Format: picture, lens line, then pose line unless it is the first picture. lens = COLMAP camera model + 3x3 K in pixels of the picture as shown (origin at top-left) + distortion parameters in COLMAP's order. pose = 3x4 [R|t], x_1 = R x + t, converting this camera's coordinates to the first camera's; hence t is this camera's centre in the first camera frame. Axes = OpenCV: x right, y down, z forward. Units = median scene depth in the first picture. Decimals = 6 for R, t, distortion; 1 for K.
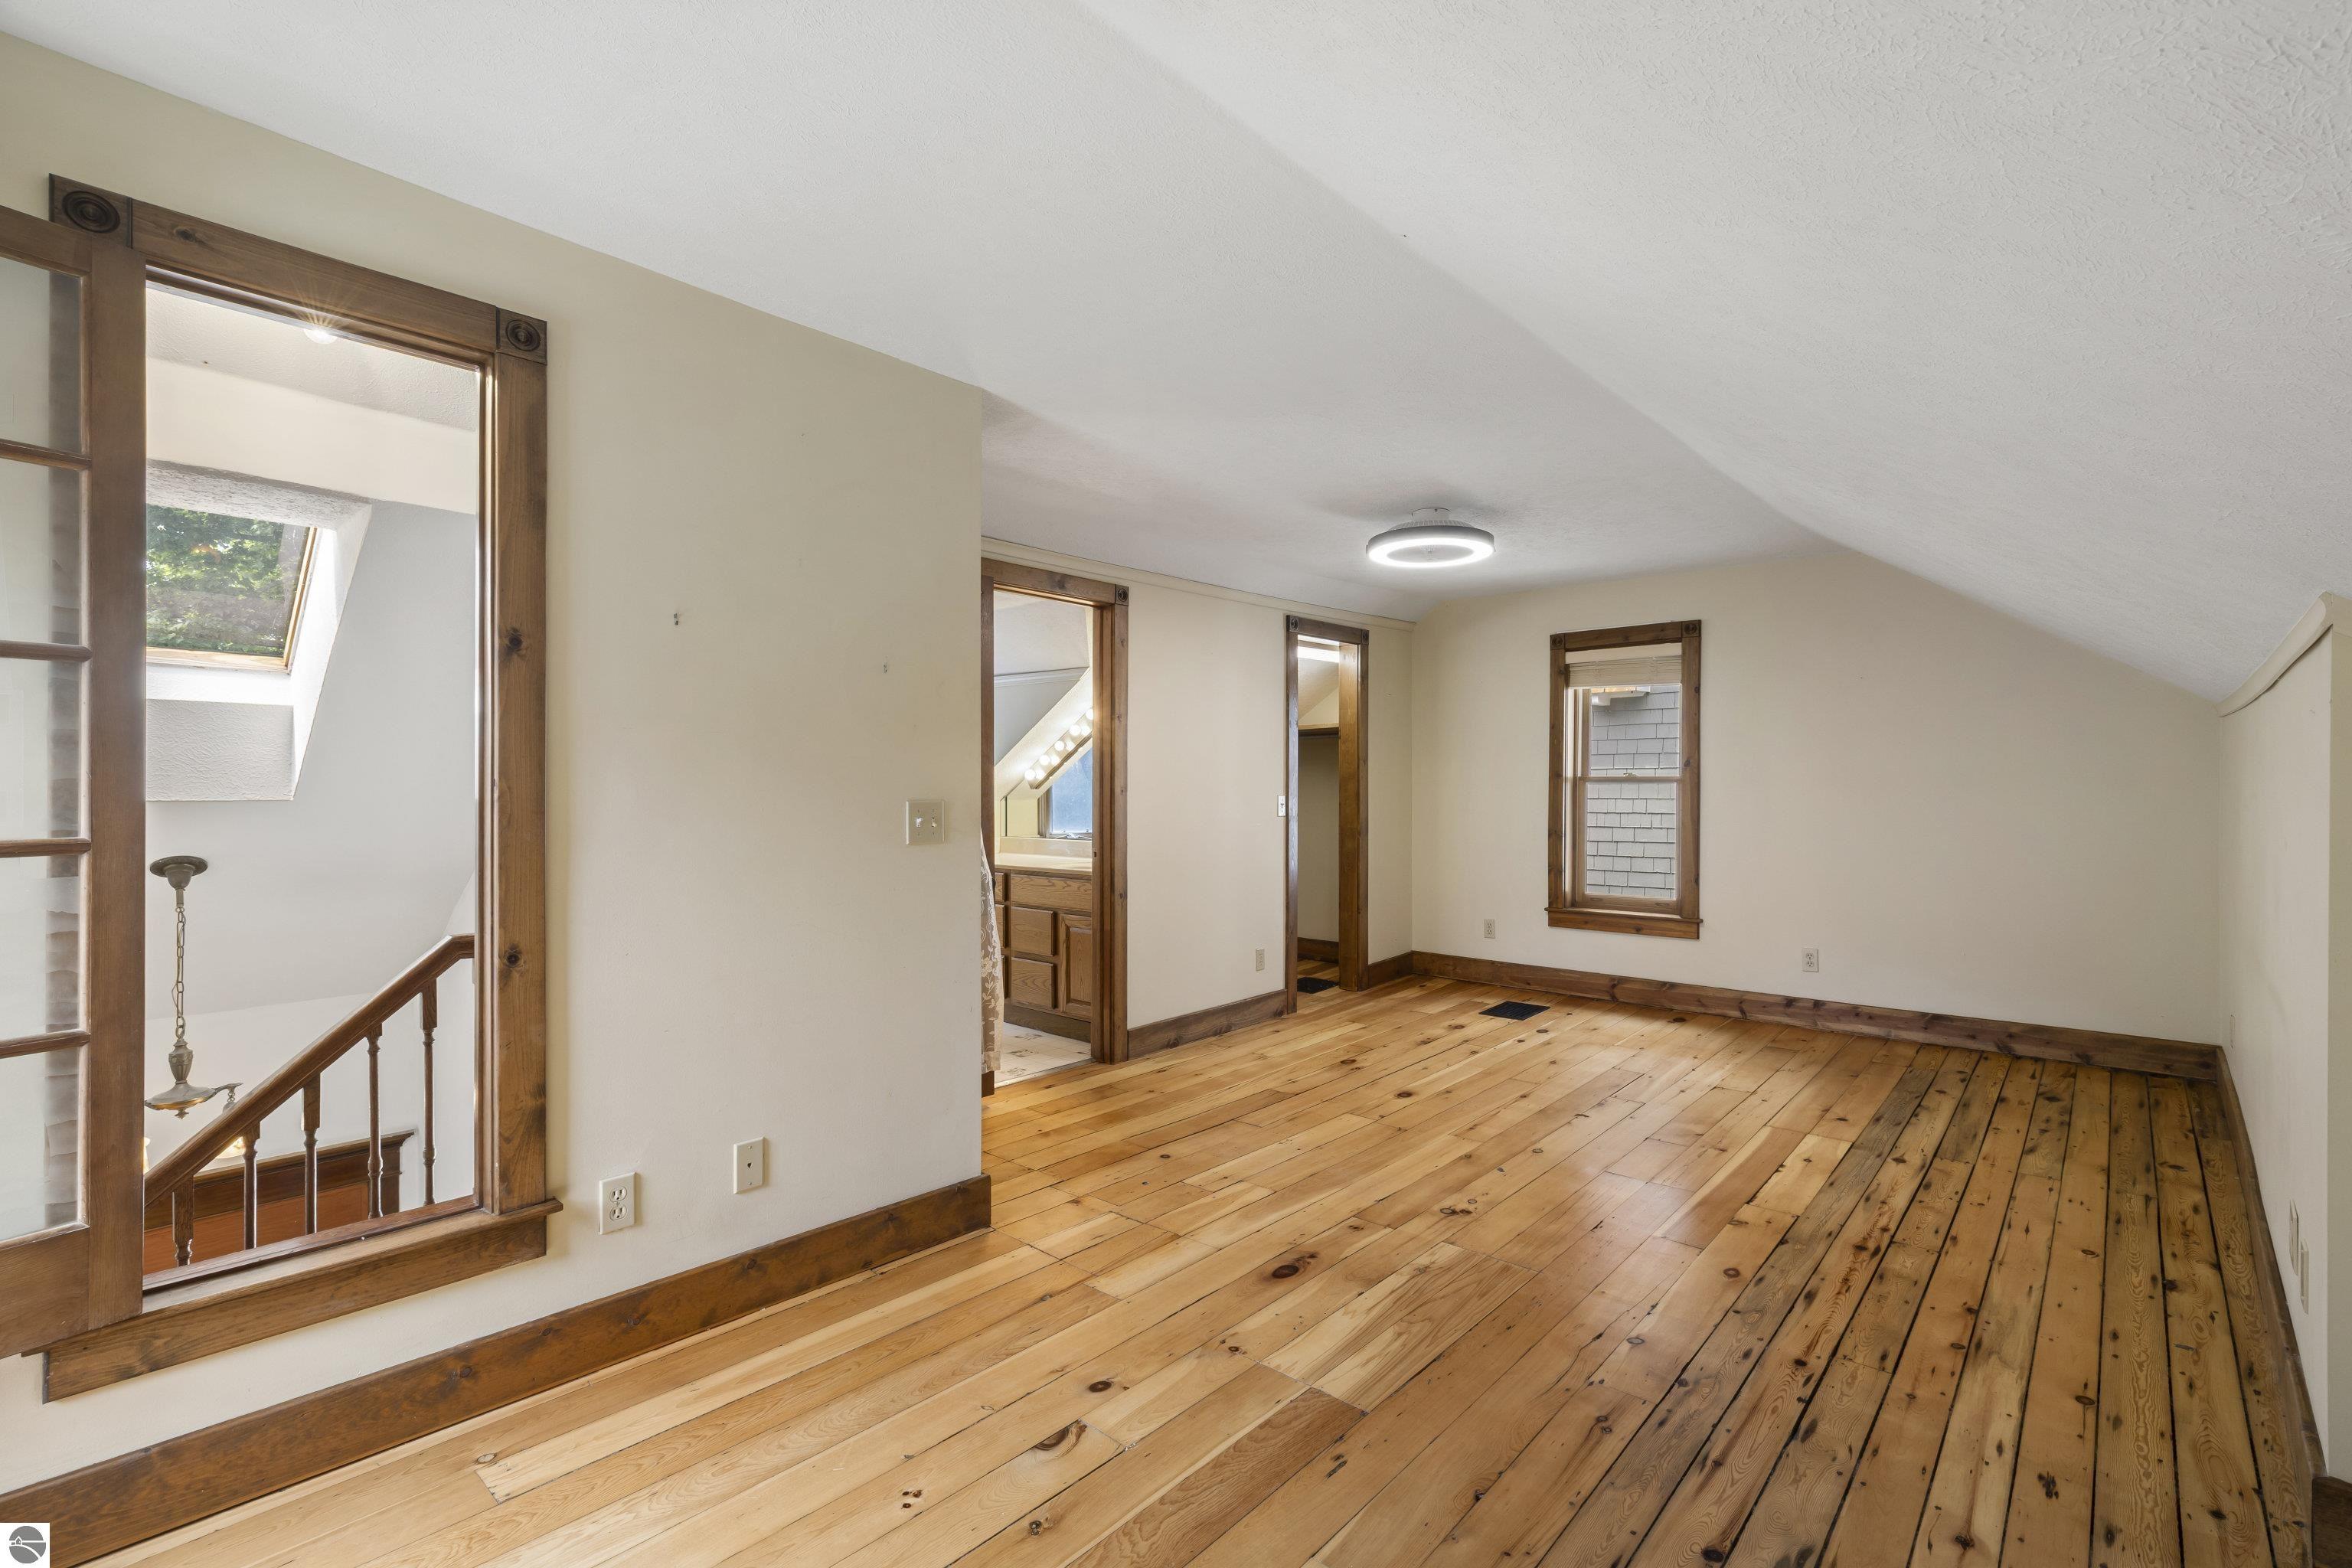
lens RADIAL K [[1058.8, 0, 1171.4], [0, 1058.8, 790.5], [0, 0, 1]] dist [0.009091, -0.000951]
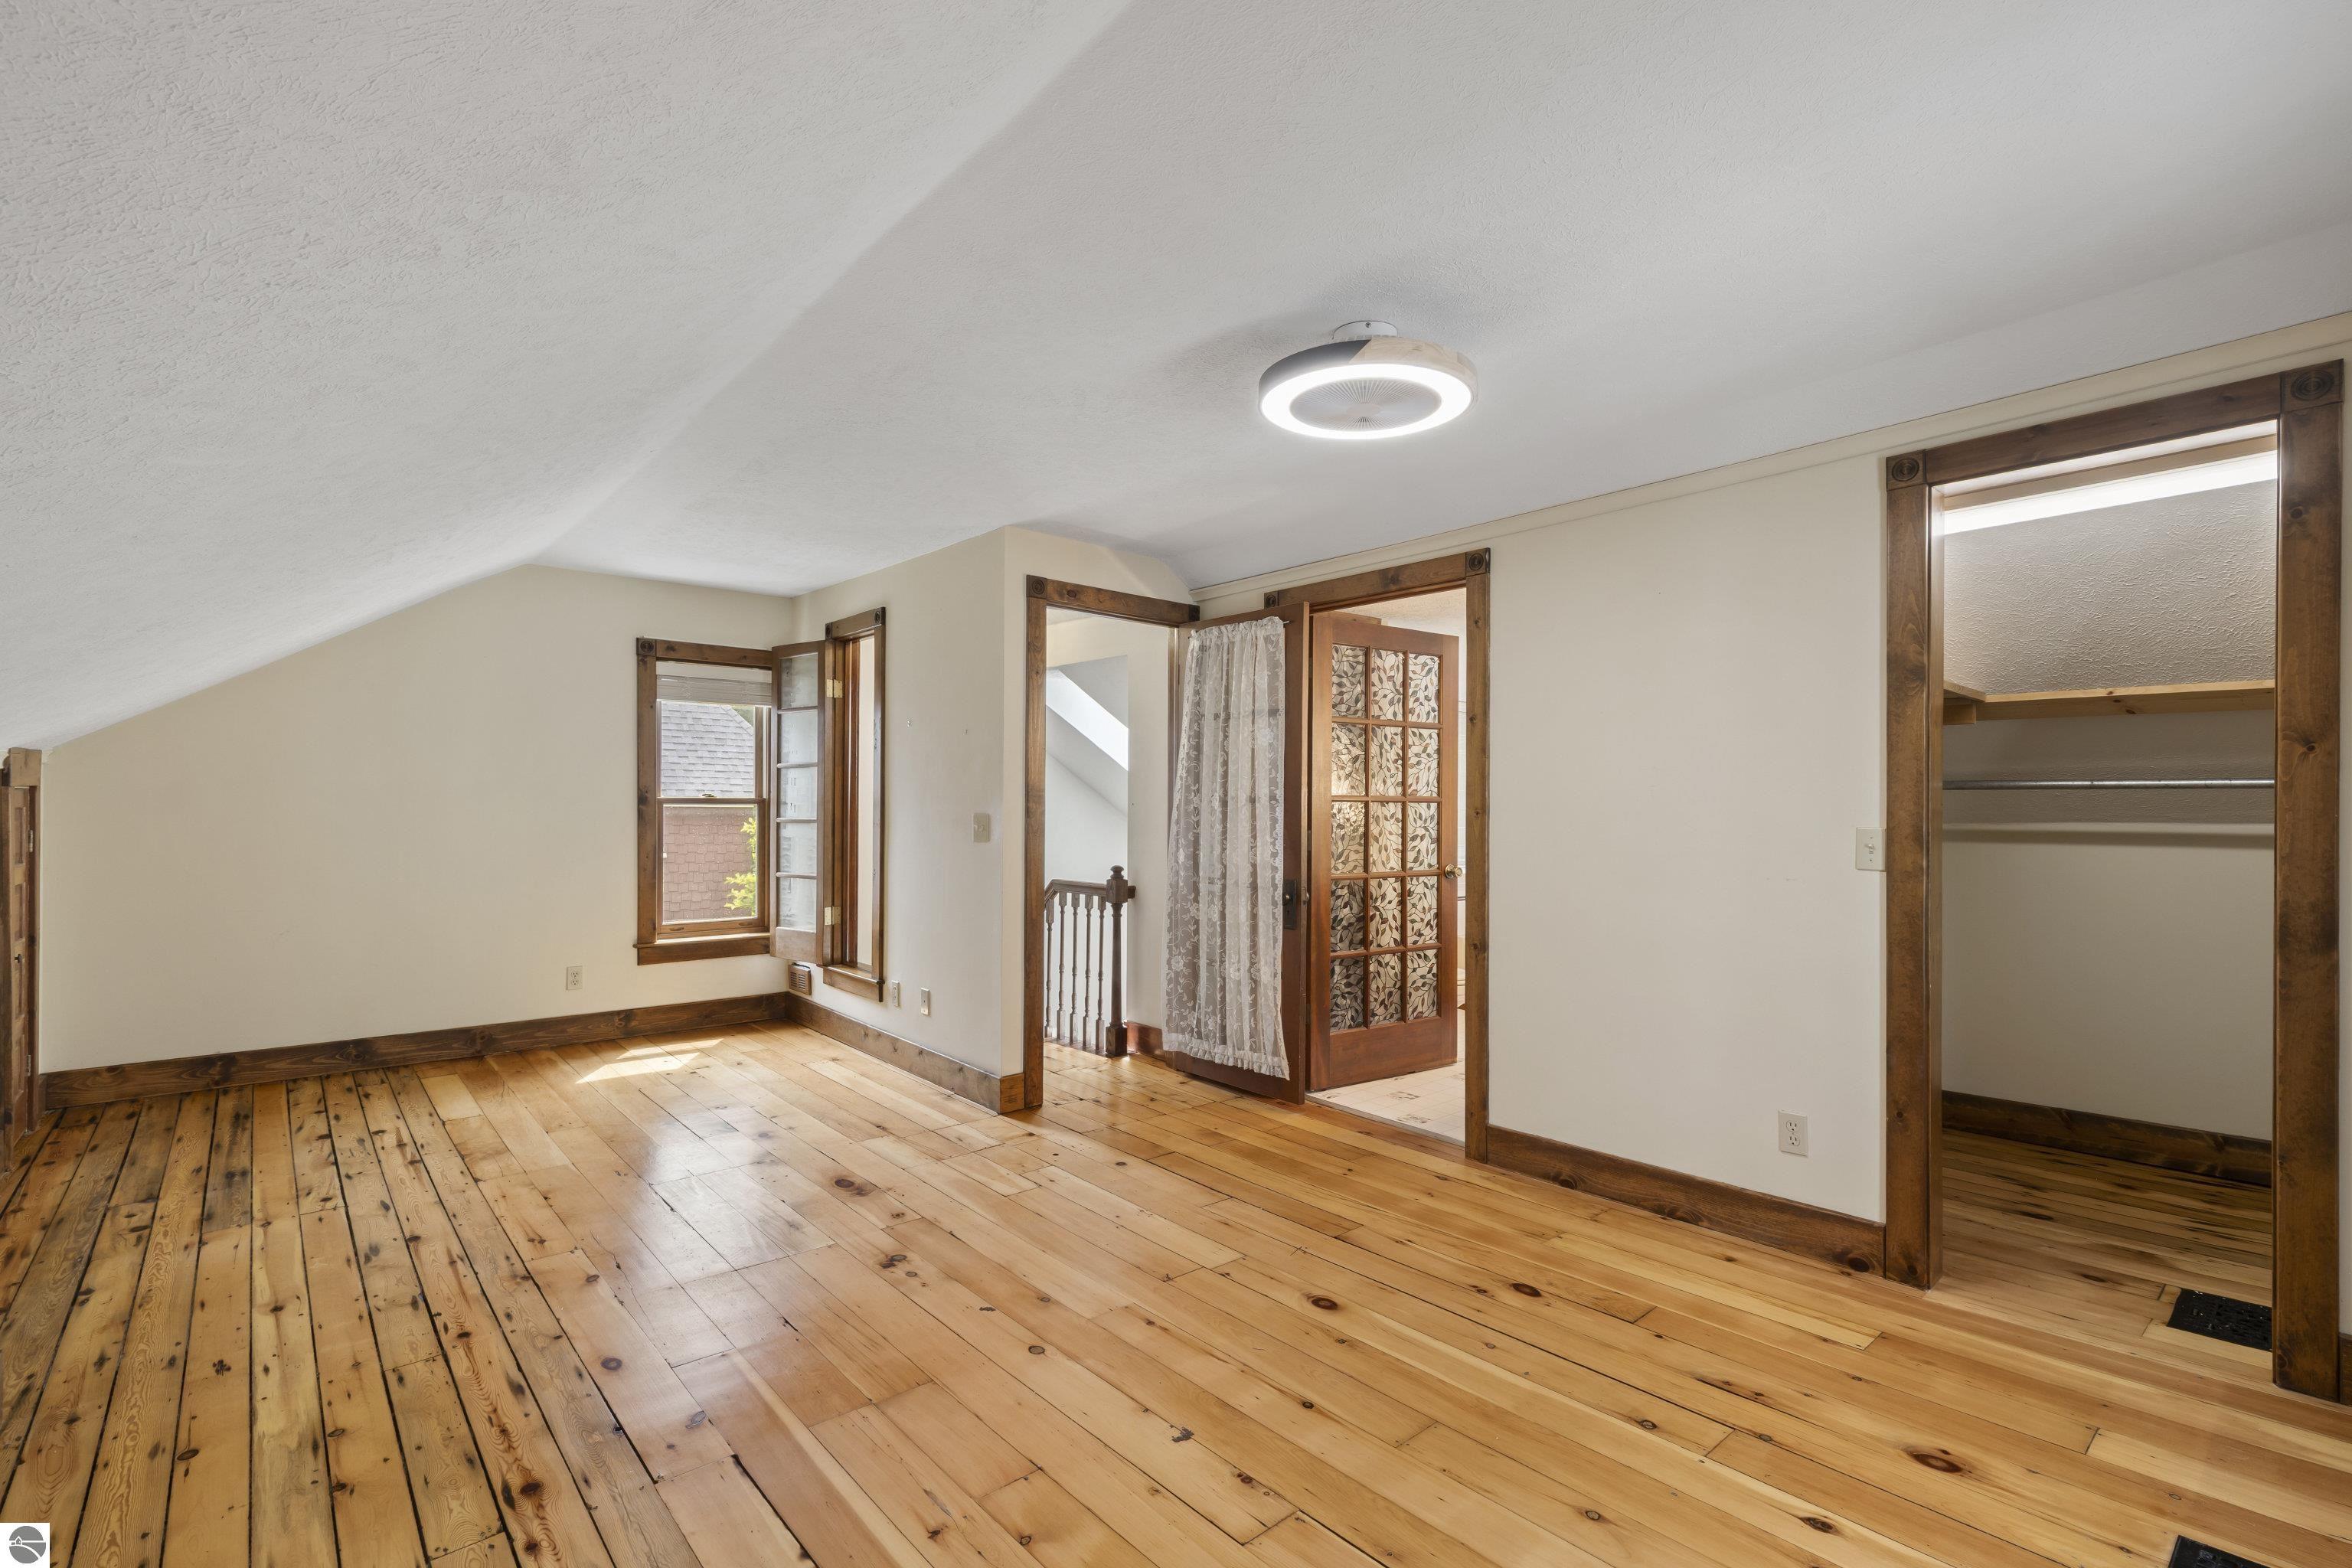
lens RADIAL K [[1058.8, 0, 1206.3], [0, 1058.8, 802.8], [0, 0, 1]] dist [0.009091, -0.000951]
pose [[-0.107428, -0.000496, -0.994213, 1.276032], [-0.008220, 0.999966, 0.000389, -0.011108], [0.994179, 0.008214, -0.107428, 1.495794]]
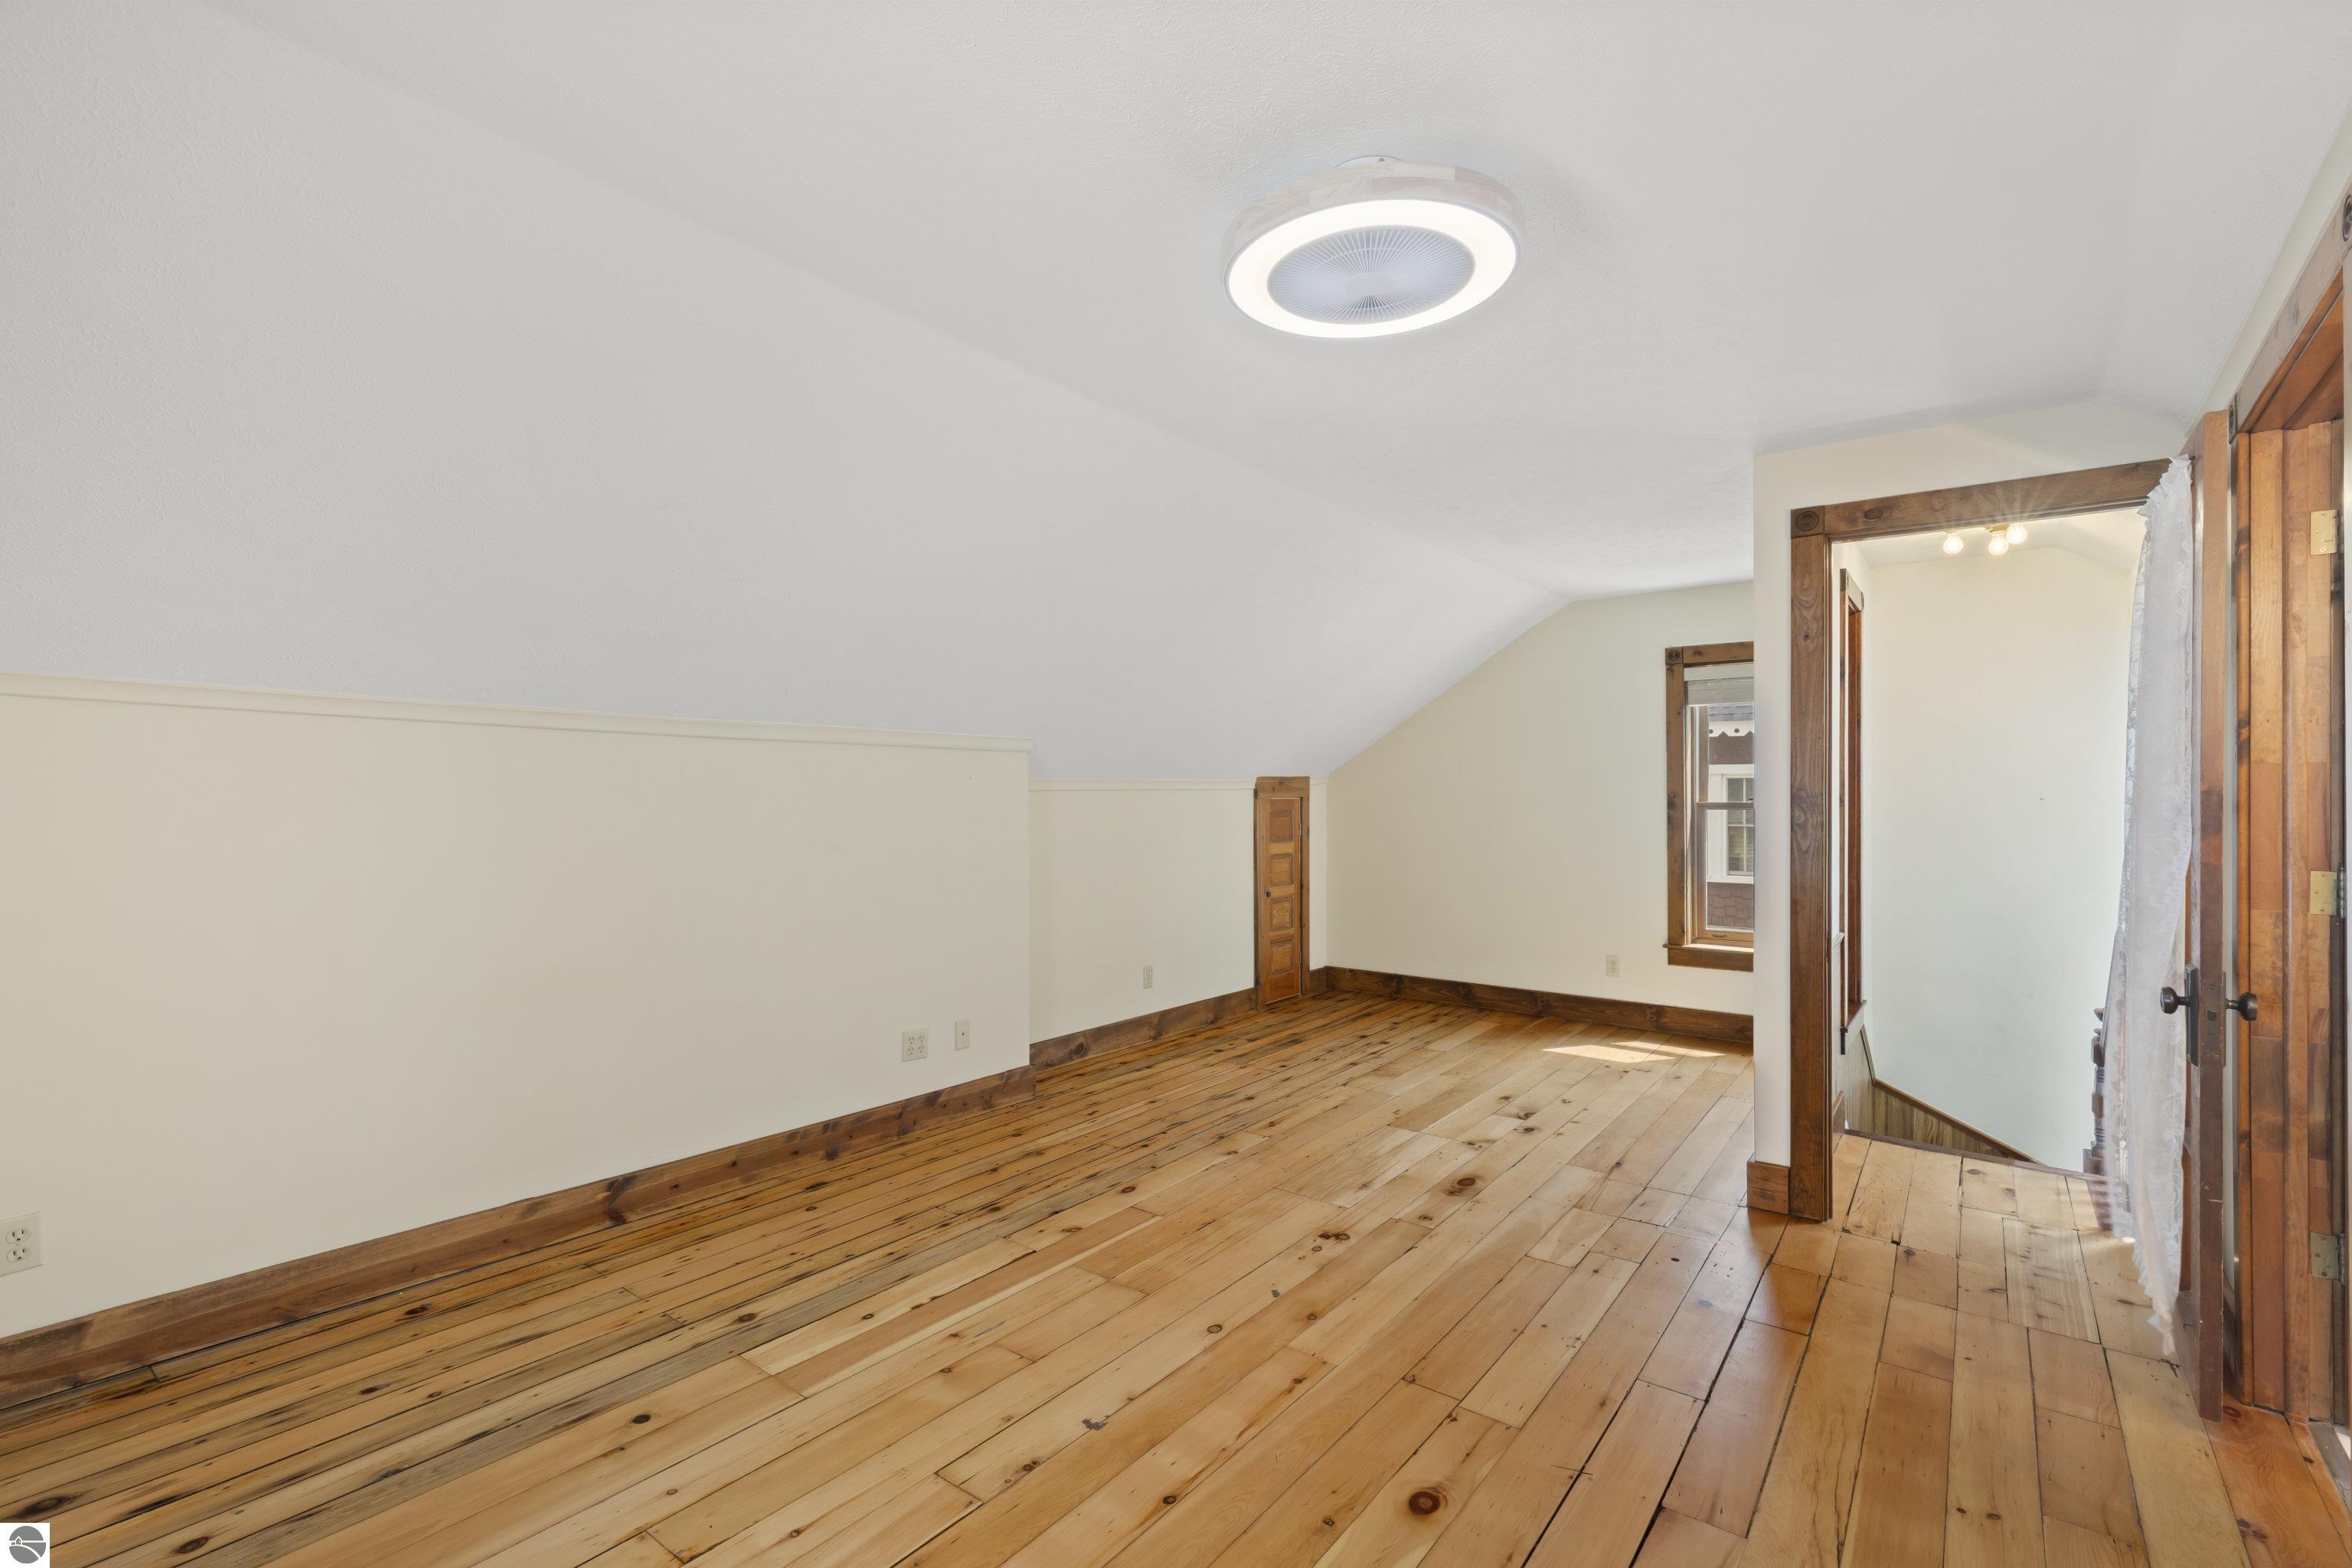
lens RADIAL K [[1058.8, 0, 1176.3], [0, 1058.8, 790.7], [0, 0, 1]] dist [0.009091, -0.000951]
pose [[-0.996551, -0.001540, -0.082974, 0.547668], [-0.001247, 0.999993, -0.003578, -0.024651], [0.082978, -0.003462, -0.996545, 2.173251]]
